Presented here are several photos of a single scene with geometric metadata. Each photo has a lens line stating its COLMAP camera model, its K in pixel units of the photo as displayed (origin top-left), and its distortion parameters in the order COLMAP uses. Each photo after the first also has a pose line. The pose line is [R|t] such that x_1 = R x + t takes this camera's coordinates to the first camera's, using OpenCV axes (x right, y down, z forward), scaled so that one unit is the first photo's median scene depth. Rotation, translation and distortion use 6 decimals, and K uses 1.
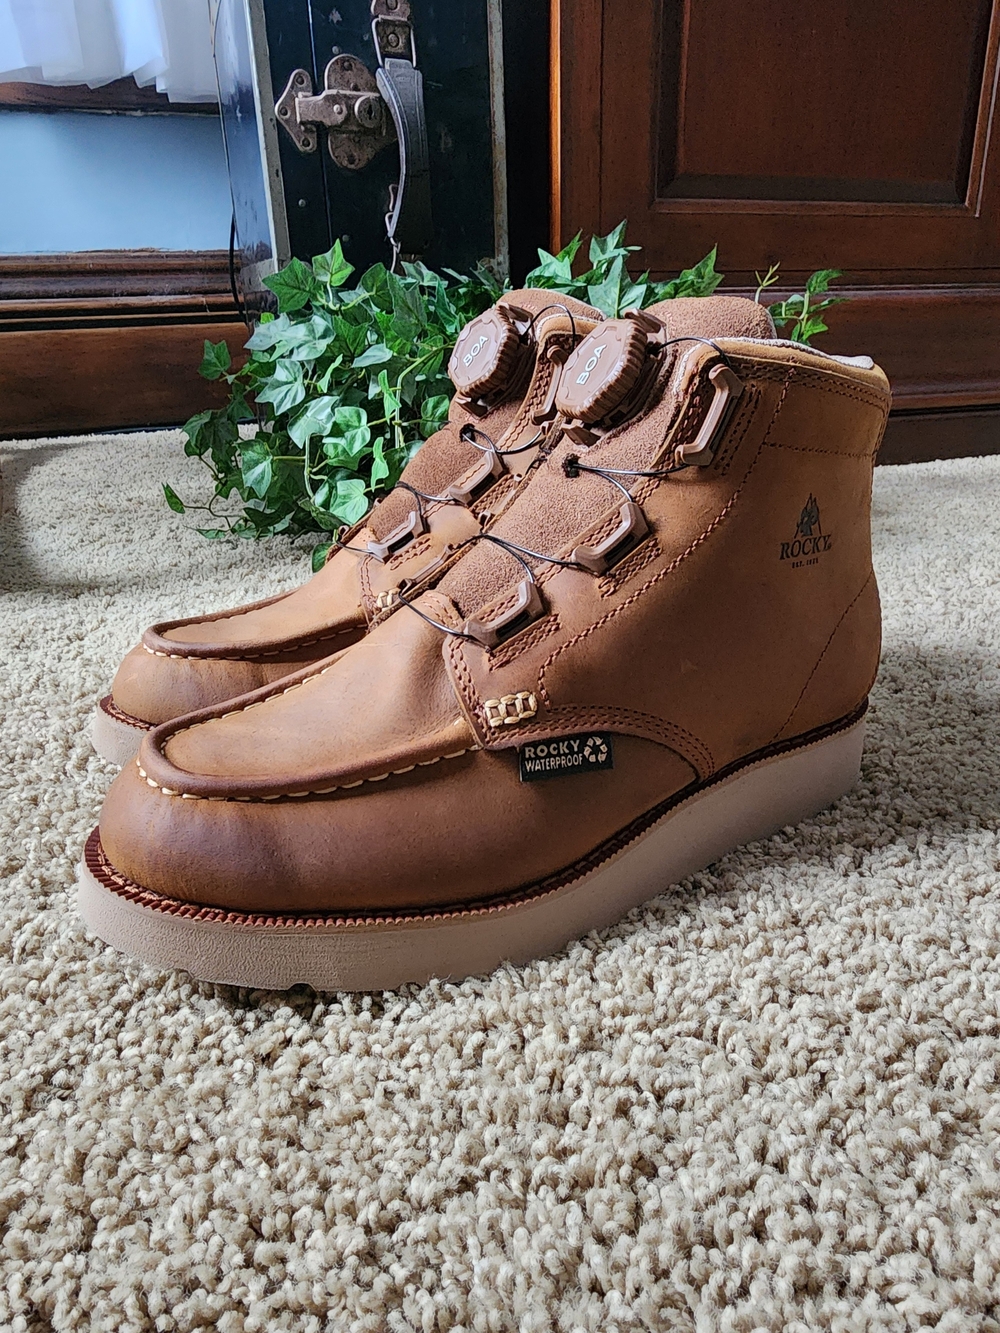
lens RADIAL K [[905.5, 0, 489.8], [0, 905.5, 628.6], [0, 0, 1]] dist [-0.005084, 0.000126]
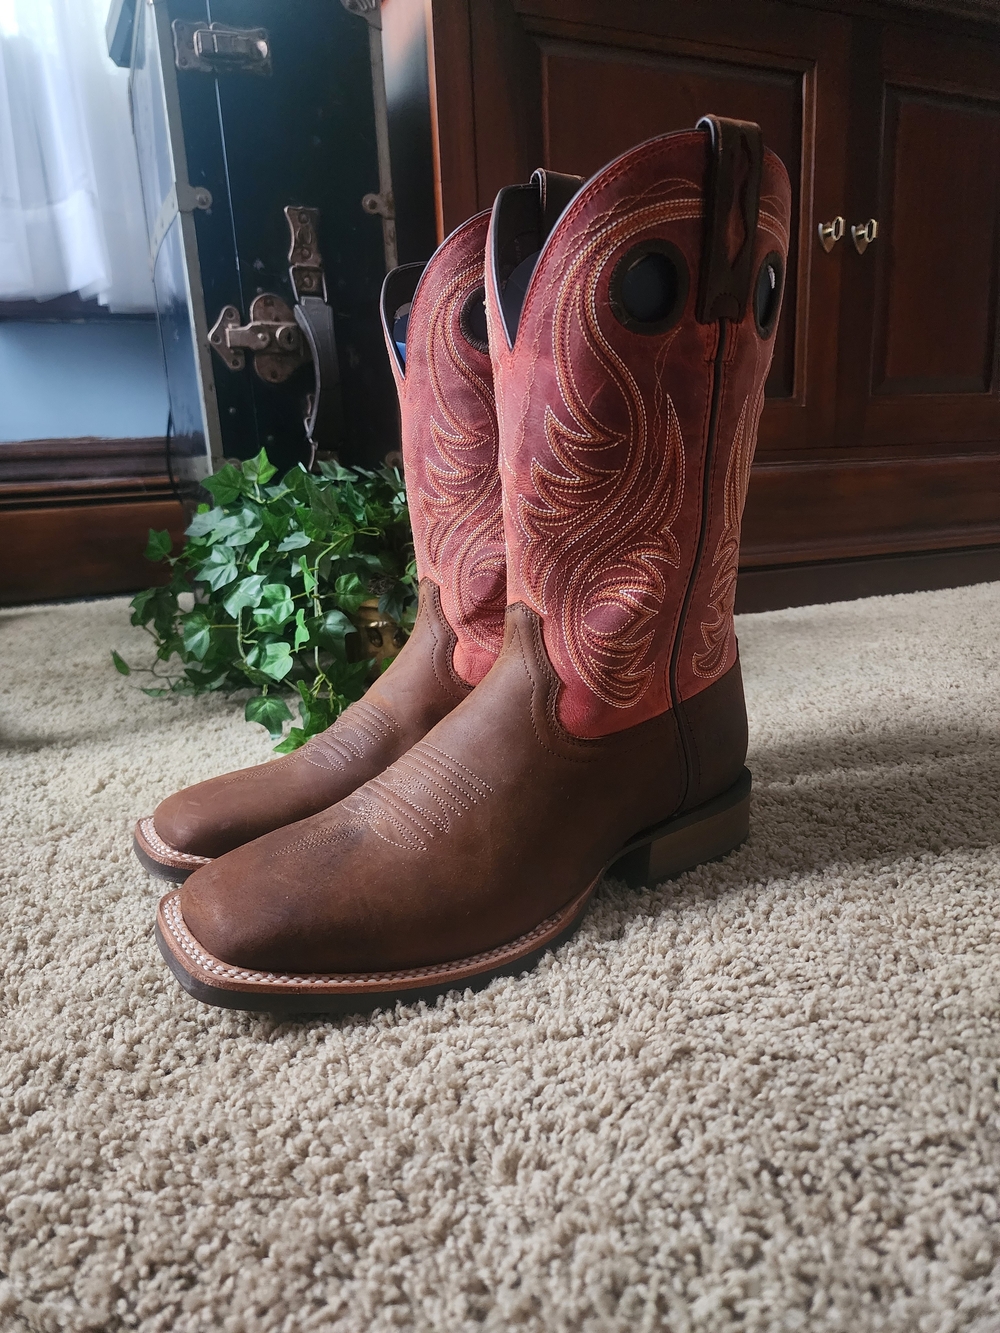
lens RADIAL K [[907.3, 0, 491.3], [0, 907.3, 674.1], [0, 0, 1]] dist [0.008716, -0.009510]
pose [[0.996681, -0.034339, 0.073807, 0.035701], [0.042671, 0.992512, -0.114453, 0.024243], [-0.069324, 0.117223, 0.990683, -0.188388]]
